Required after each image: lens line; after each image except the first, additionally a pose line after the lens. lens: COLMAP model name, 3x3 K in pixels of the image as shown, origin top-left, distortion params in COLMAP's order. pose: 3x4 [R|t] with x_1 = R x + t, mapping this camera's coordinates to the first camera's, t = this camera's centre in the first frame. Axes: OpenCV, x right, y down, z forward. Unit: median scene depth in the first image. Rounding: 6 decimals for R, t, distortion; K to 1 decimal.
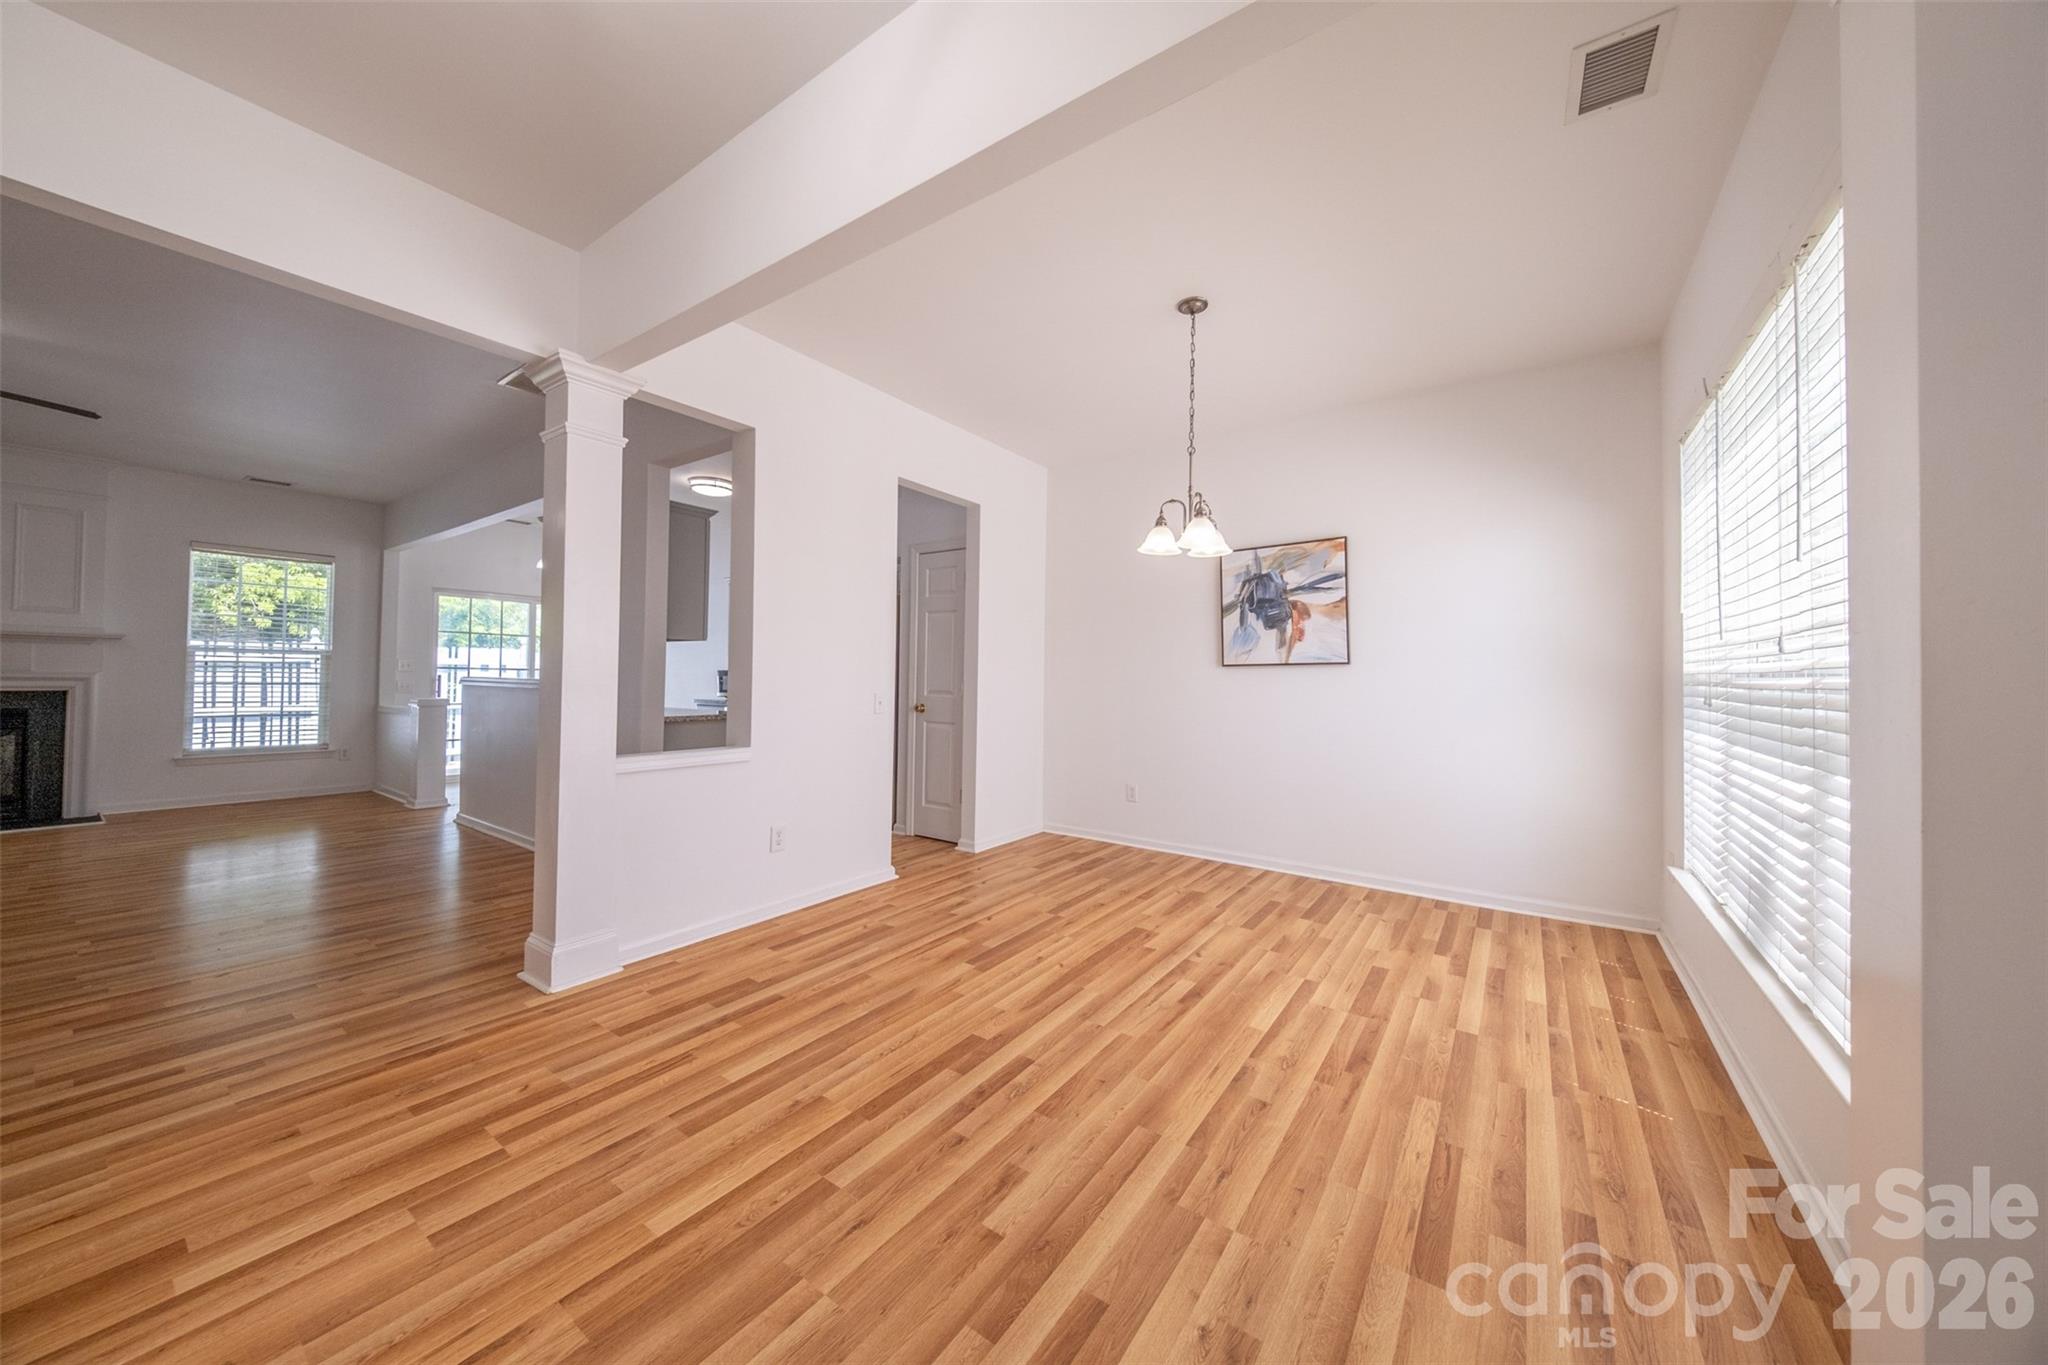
lens RADIAL K [[715.7, 0, 1020.1], [0, 715.7, 674.4], [0, 0, 1]] dist [0.002633, -0.003061]
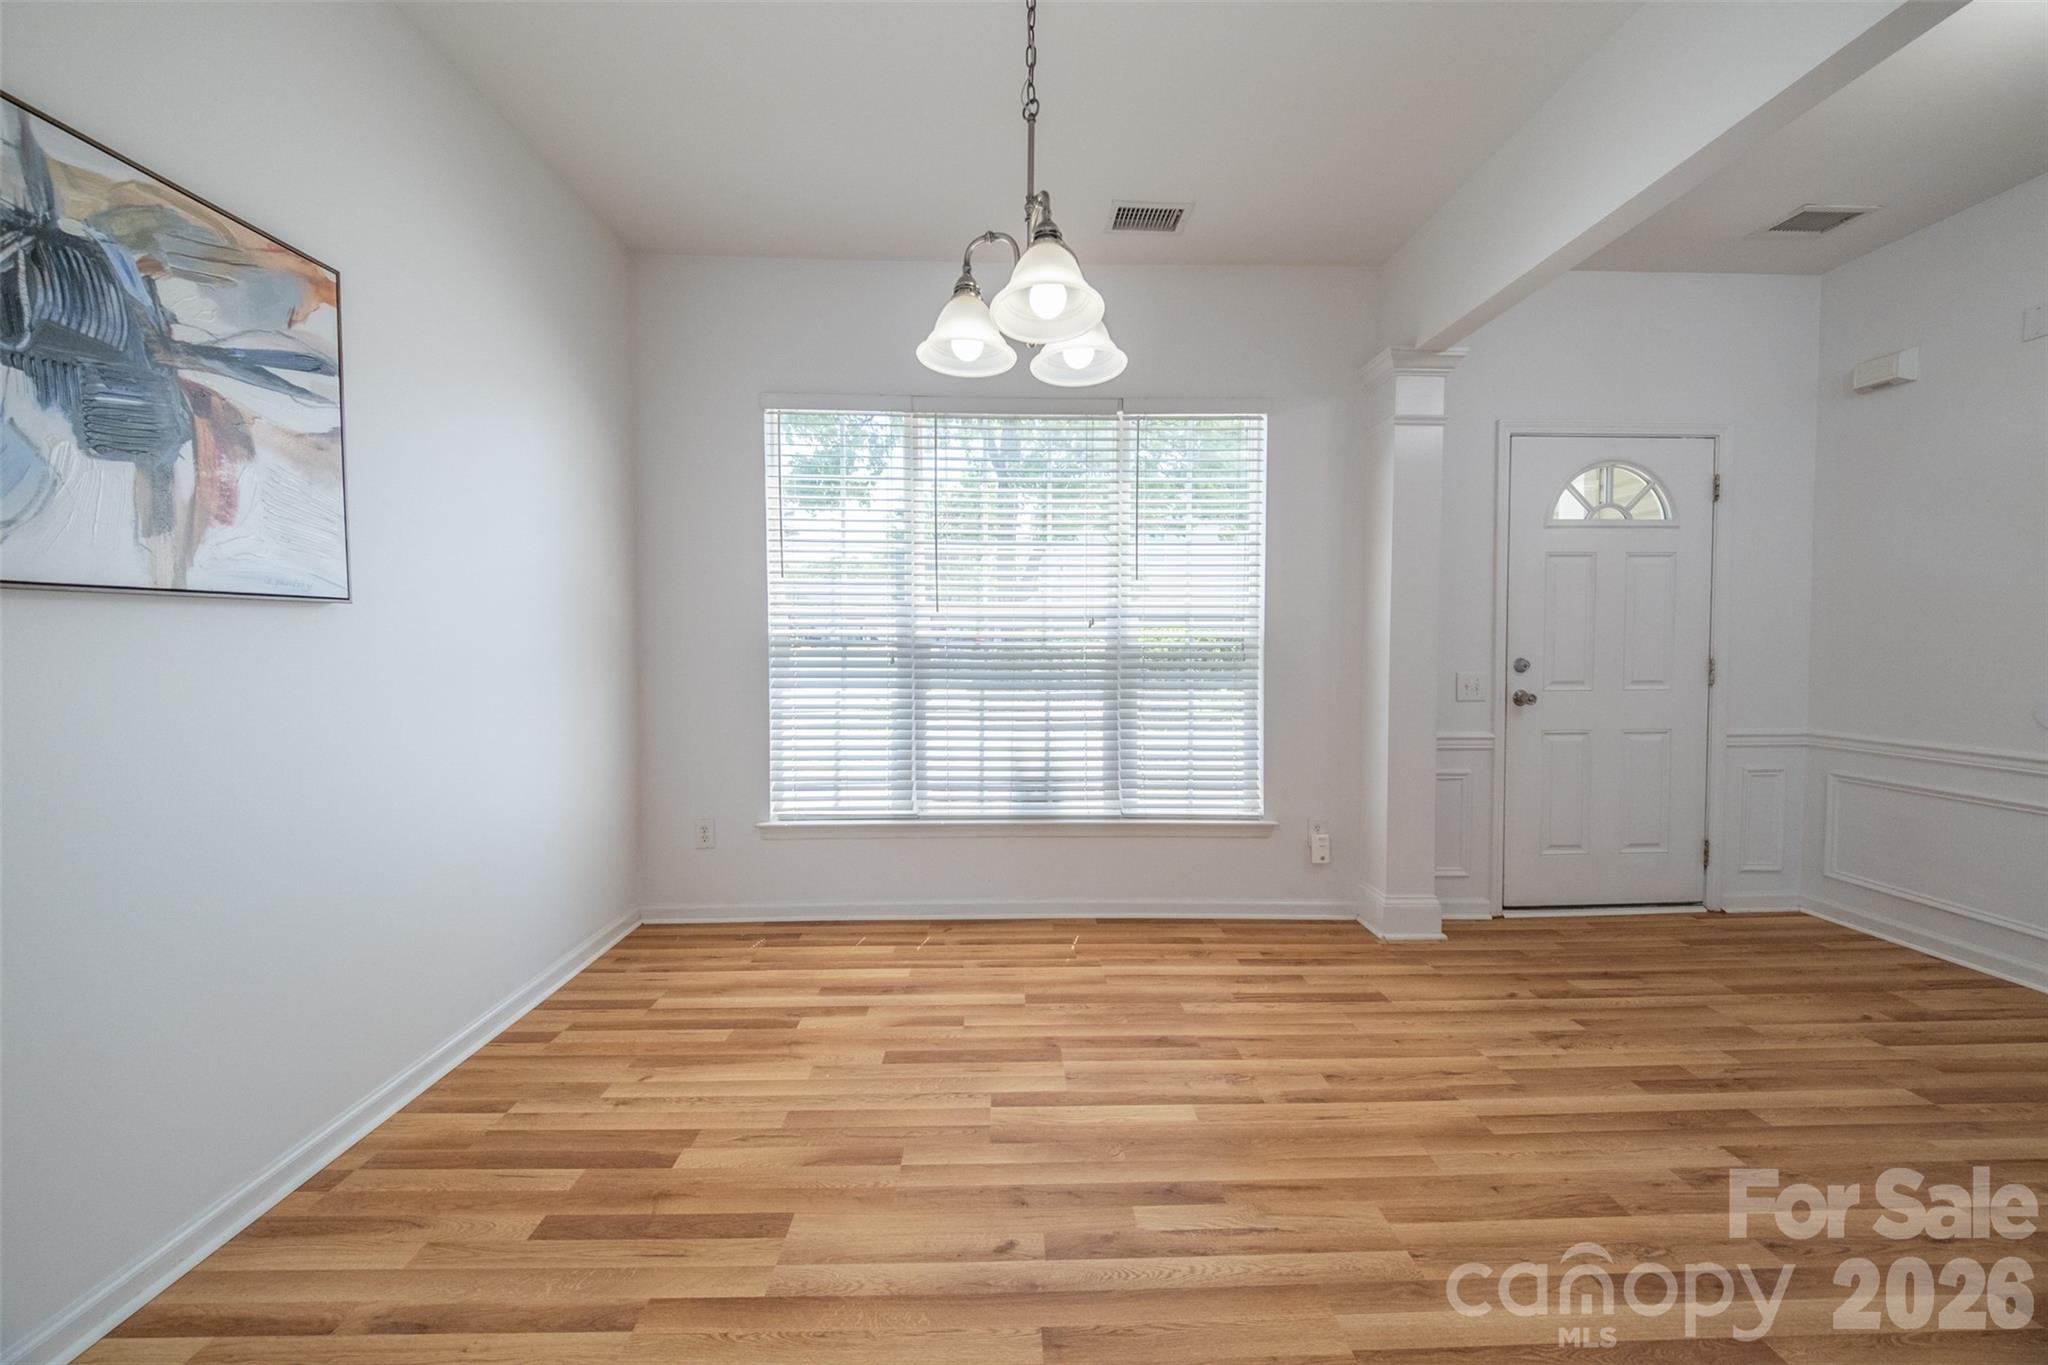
lens RADIAL K [[715.7, 0, 1020.0], [0, 715.7, 662.9], [0, 0, 1]] dist [0.002633, -0.003061]
pose [[-0.607072, -0.040699, 0.793604, -0.107320], [-0.012519, 0.999053, 0.041658, -0.003102], [-0.794548, 0.015354, -0.607007, 1.281644]]
